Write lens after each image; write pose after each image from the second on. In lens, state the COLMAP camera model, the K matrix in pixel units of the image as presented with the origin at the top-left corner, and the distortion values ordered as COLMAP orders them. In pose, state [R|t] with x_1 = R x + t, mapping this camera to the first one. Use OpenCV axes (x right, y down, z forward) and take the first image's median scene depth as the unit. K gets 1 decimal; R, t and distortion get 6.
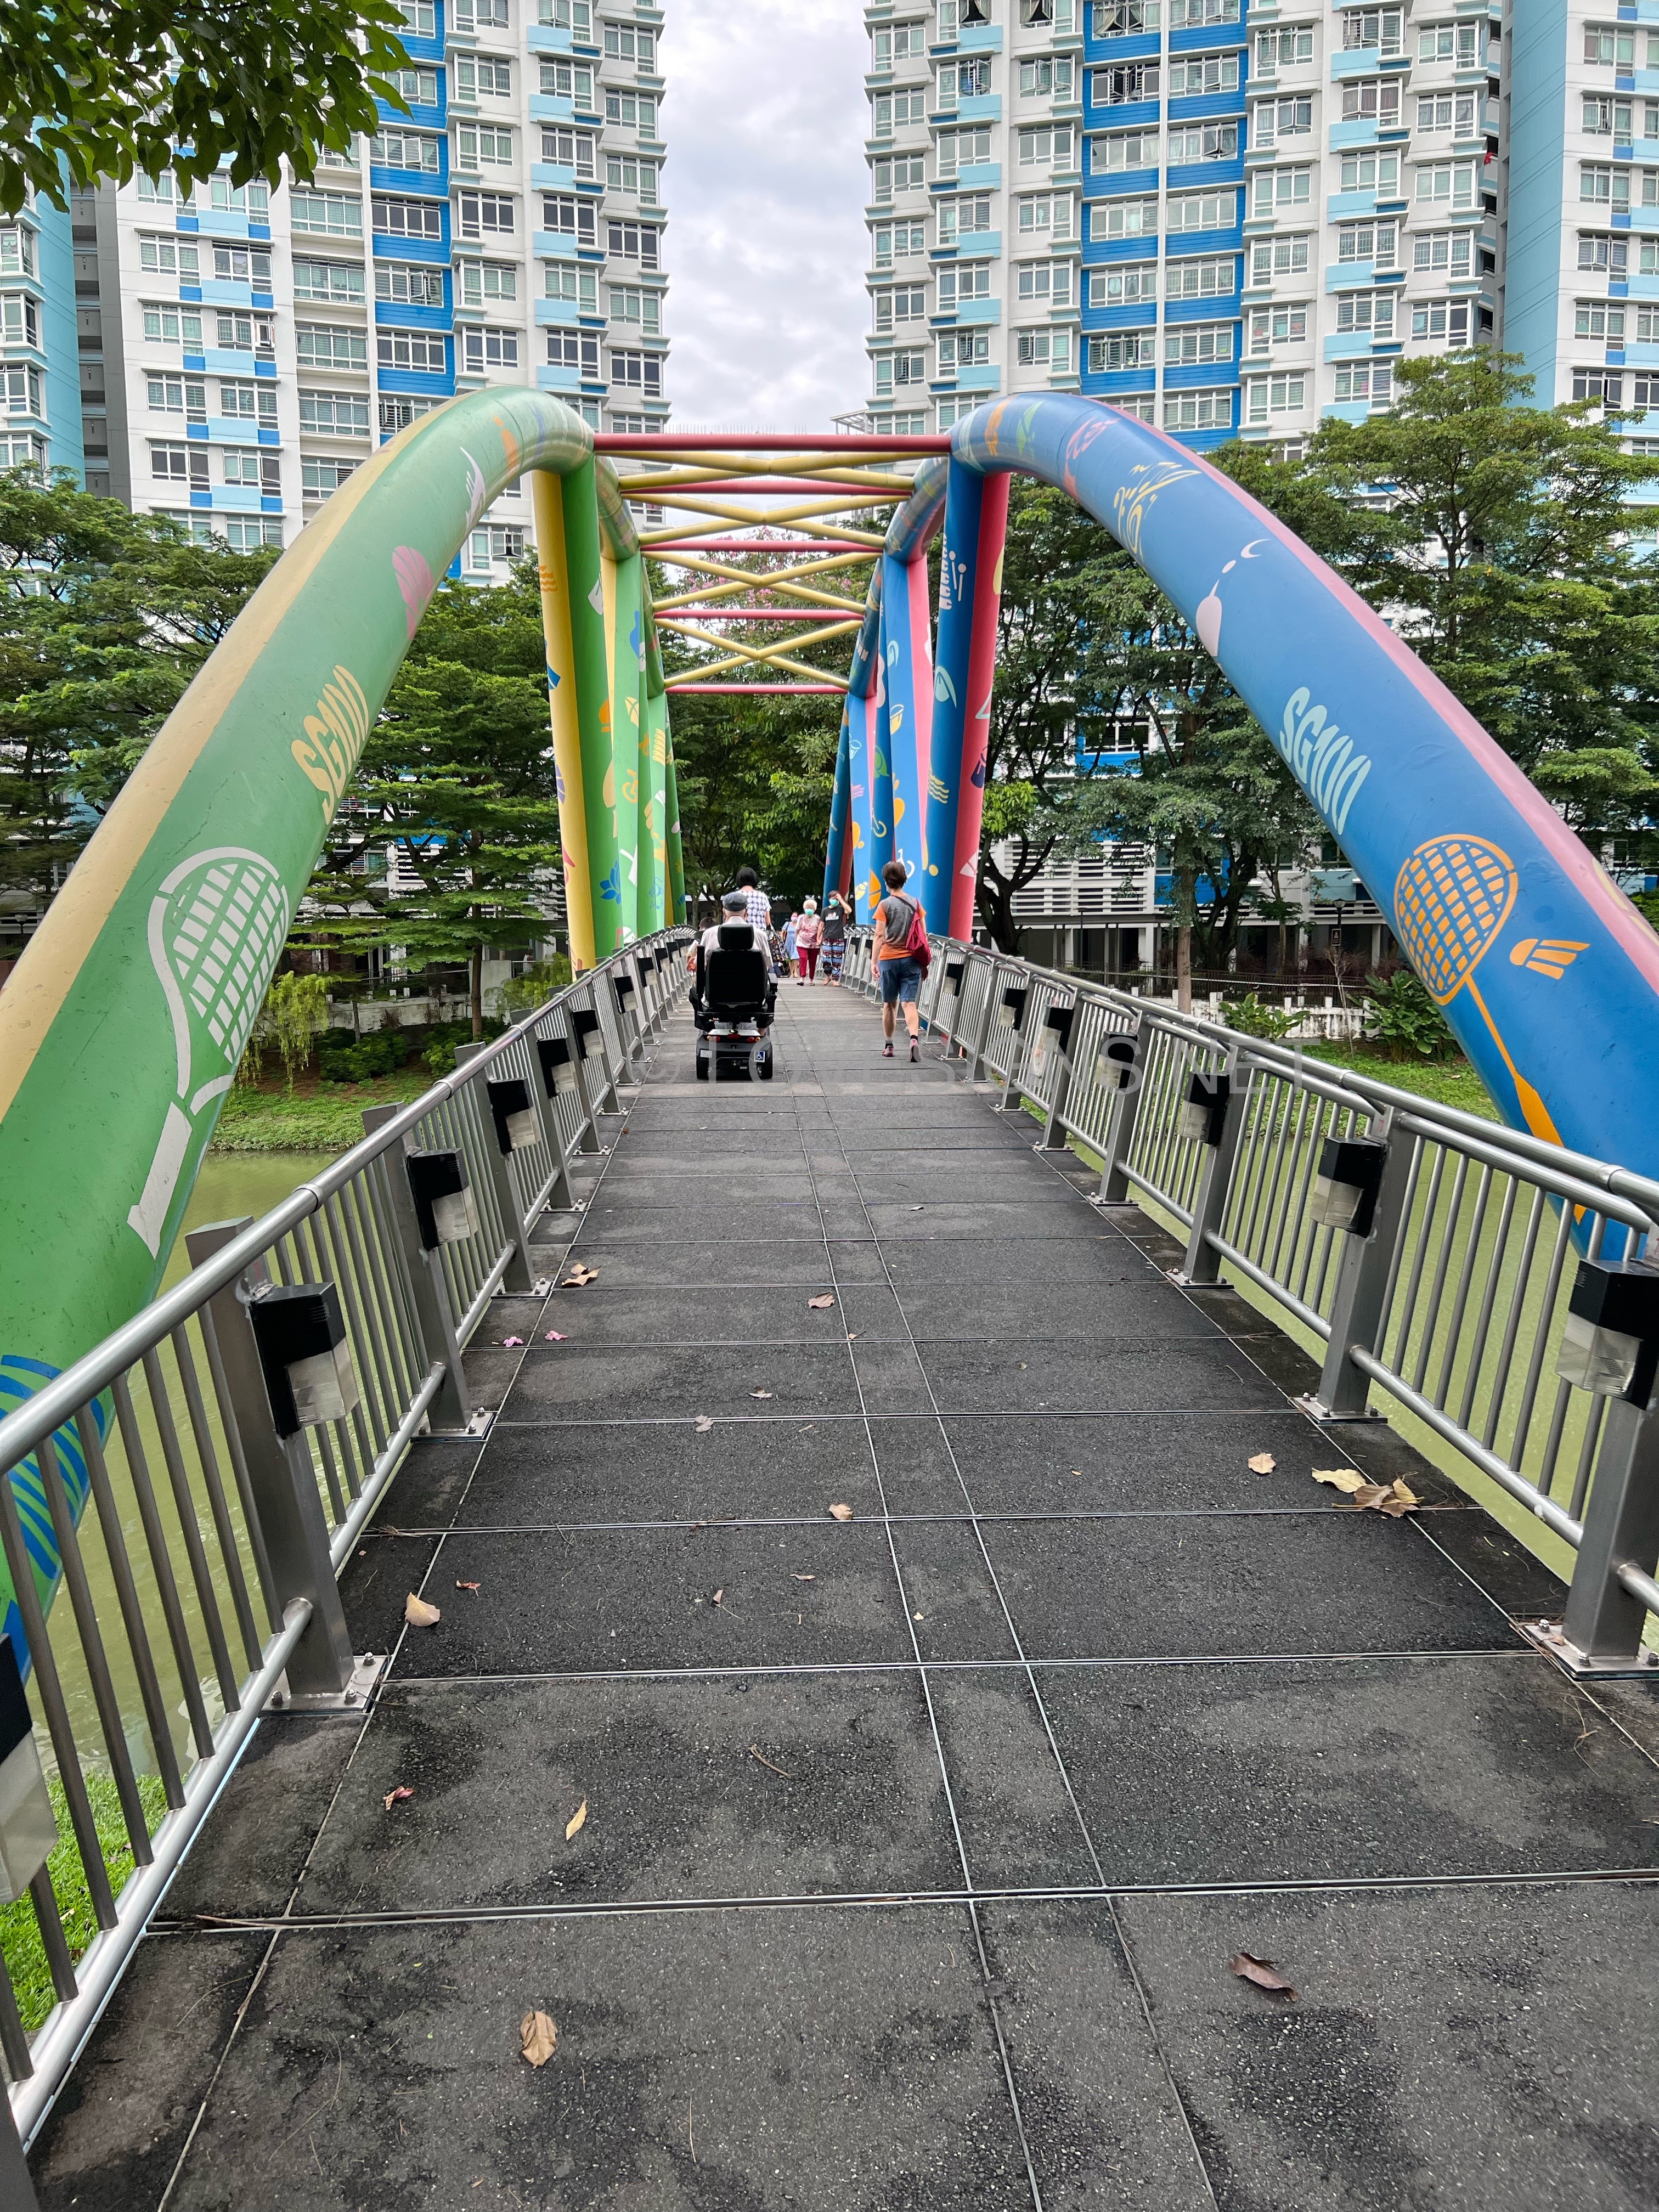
lens RADIAL K [[1653.1, 0, 812.0], [0, 1653.1, 1152.6], [0, 0, 1]] dist [0.008445, -0.015363]
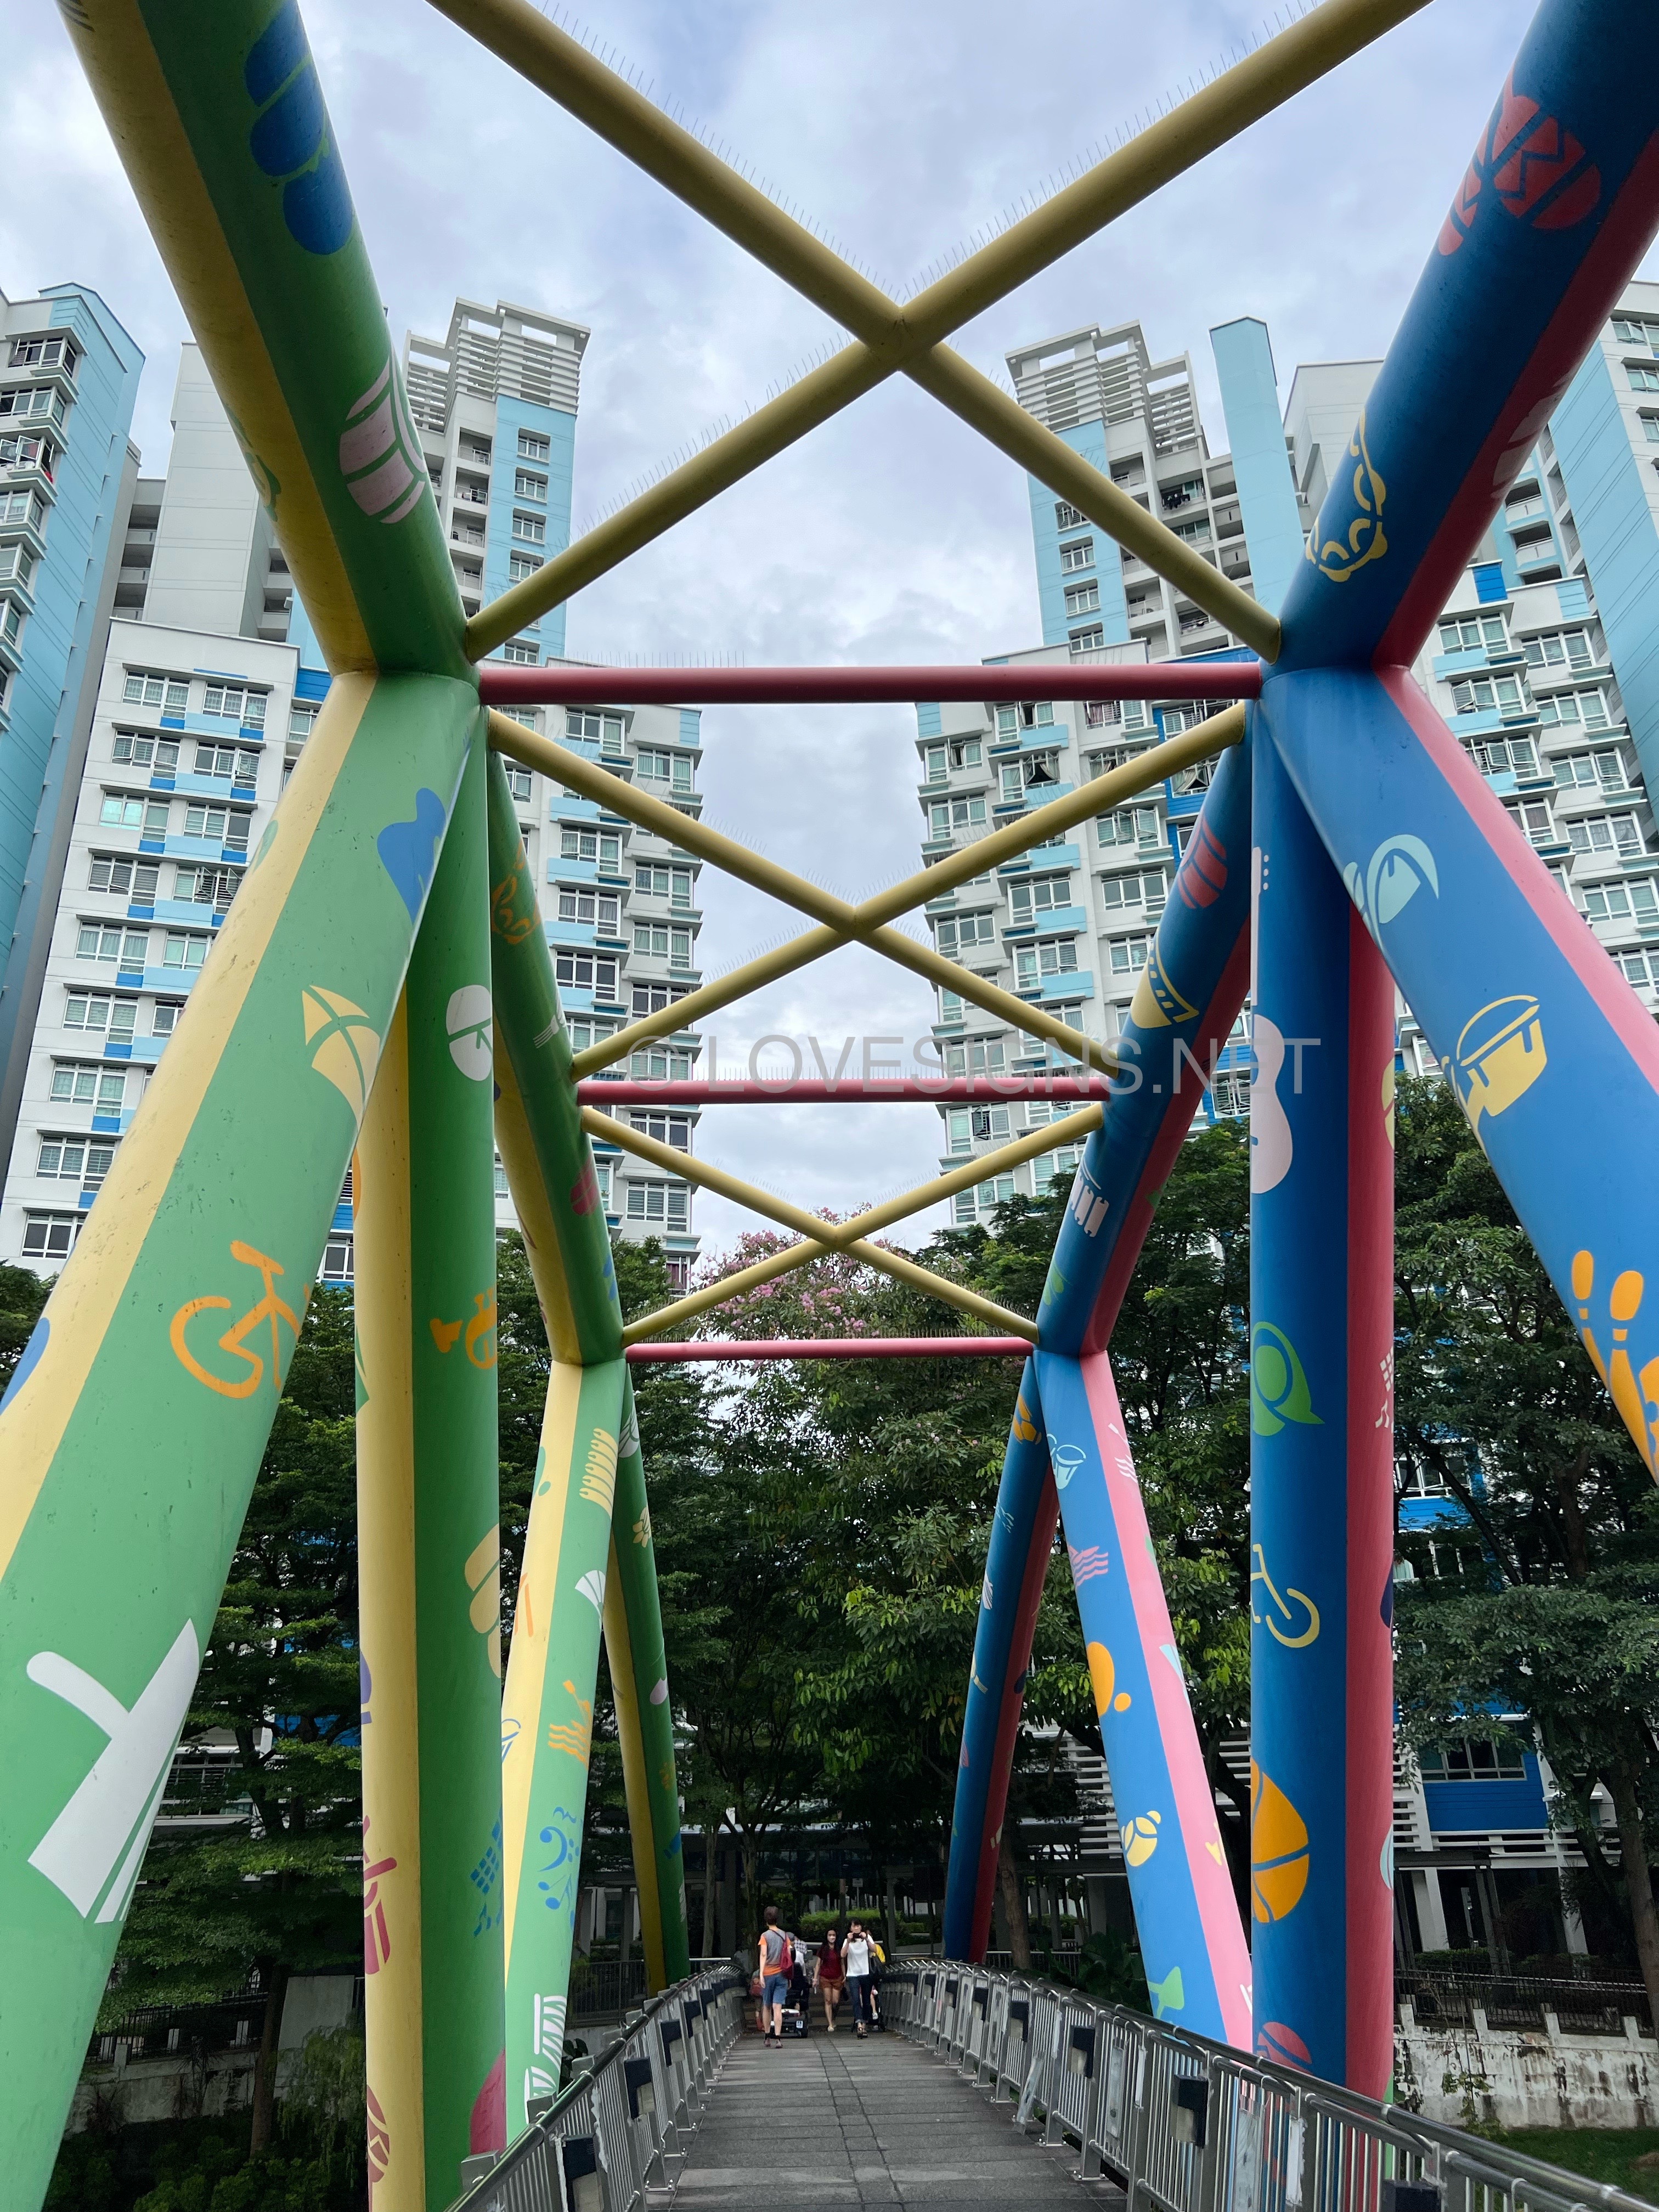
lens RADIAL K [[1695.0, 0, 813.5], [0, 1695.0, 1102.4], [0, 0, 1]] dist [0.096293, -0.096220]
pose [[0.999511, -0.024895, -0.018902, -0.013766], [0.011512, 0.855392, -0.517854, -0.049340], [0.029061, 0.517383, 0.855260, 0.284715]]
